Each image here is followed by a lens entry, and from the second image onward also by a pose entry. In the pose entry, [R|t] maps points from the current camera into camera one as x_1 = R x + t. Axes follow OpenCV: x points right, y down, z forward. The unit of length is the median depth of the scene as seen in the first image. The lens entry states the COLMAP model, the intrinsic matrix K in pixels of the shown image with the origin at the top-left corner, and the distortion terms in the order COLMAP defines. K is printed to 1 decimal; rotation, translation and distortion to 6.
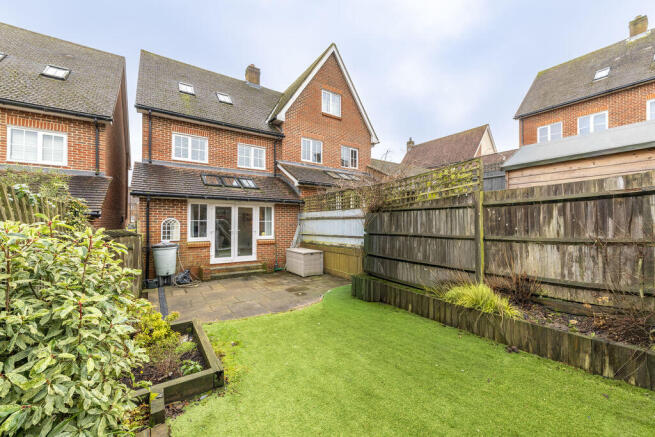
lens RADIAL K [[259.0, 0, 327.5], [0, 259.0, 218.5], [0, 0, 1]] dist [0.000182, -0.000068]
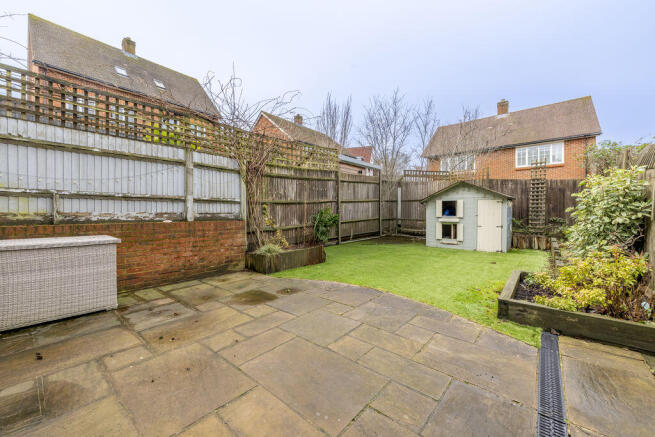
lens RADIAL K [[259.0, 0, 327.5], [0, 259.0, 218.5], [0, 0, 1]] dist [0.000182, -0.000068]
pose [[-0.269003, -0.013158, 0.963049, -0.675014], [-0.022090, 0.999728, 0.007489, 0.125633], [-0.962886, -0.019259, -0.269220, 1.071639]]
